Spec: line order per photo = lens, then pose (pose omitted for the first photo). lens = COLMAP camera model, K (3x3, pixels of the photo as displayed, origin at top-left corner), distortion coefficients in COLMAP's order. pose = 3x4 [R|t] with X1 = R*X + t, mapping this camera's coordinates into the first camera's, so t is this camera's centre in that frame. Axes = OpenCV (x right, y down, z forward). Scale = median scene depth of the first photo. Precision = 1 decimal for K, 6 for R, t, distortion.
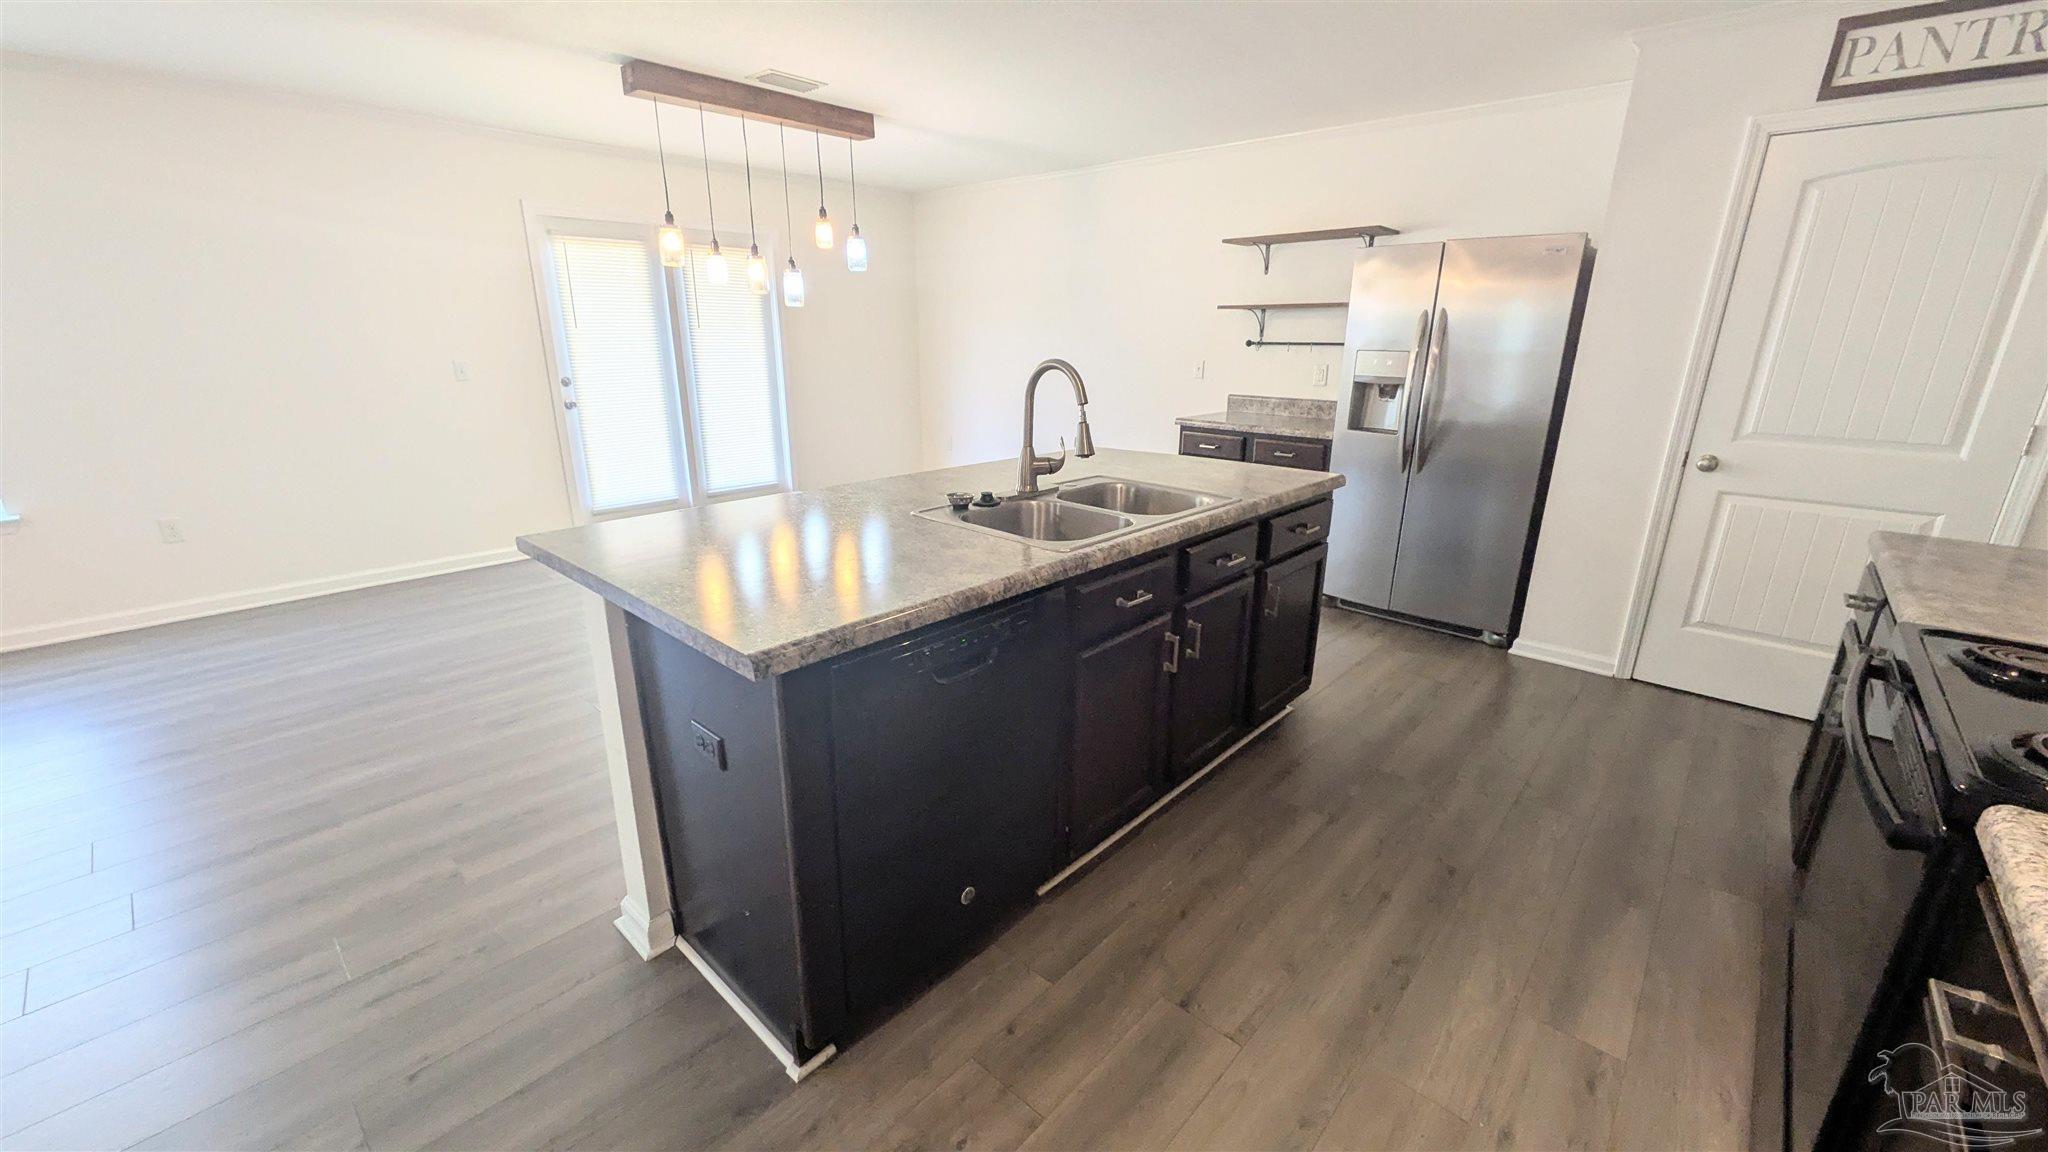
lens RADIAL K [[802.1, 0, 1025.4], [0, 802.1, 579.1], [0, 0, 1]] dist [-0.003917, 0.002161]
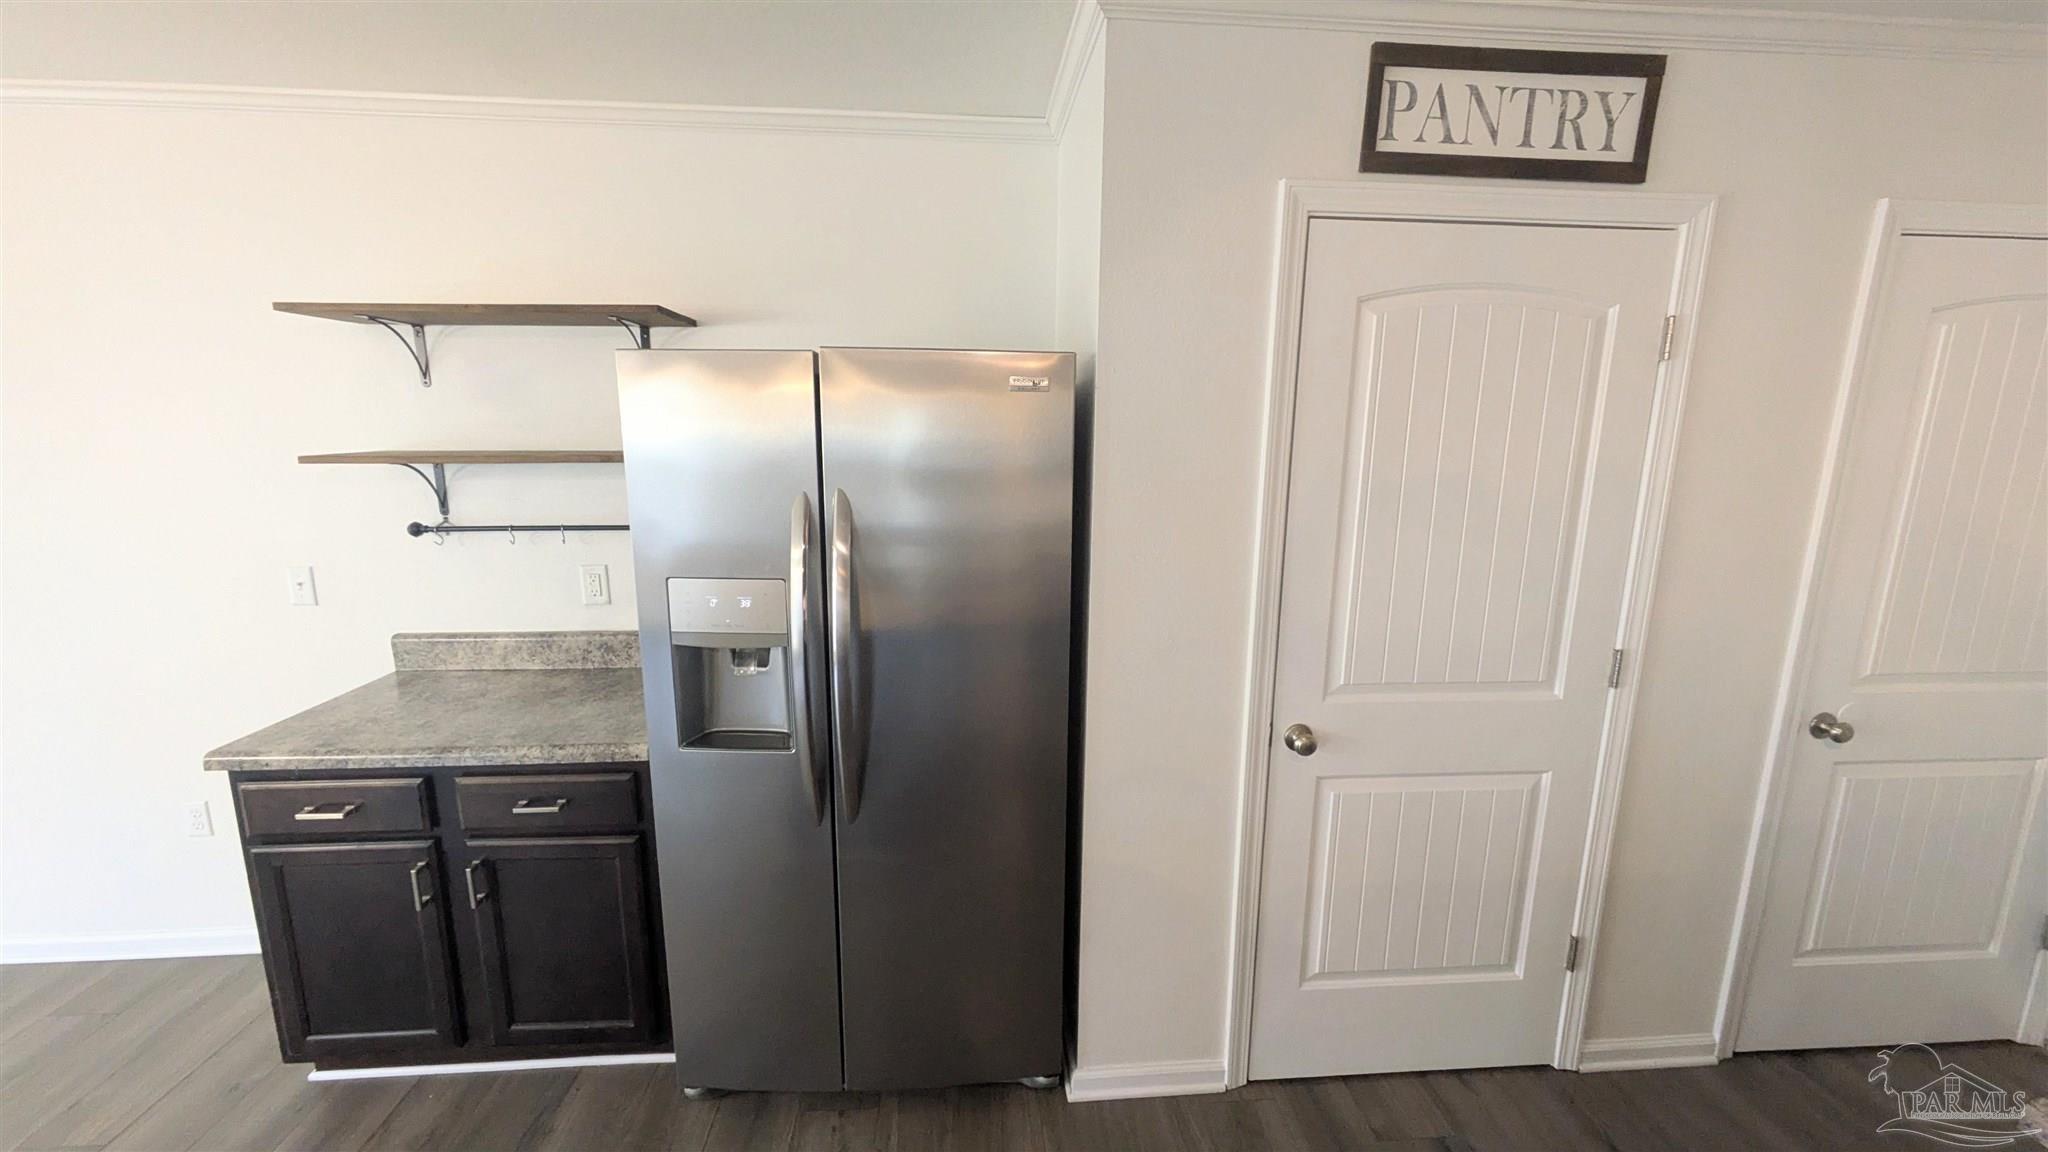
lens RADIAL K [[802.1, 0, 1031.8], [0, 802.1, 580.9], [0, 0, 1]] dist [-0.003917, 0.002161]
pose [[0.678787, -0.141060, 0.720659, 0.242456], [0.213802, 0.976824, -0.010178, -0.244756], [-0.702522, 0.160987, 0.693215, 0.577467]]
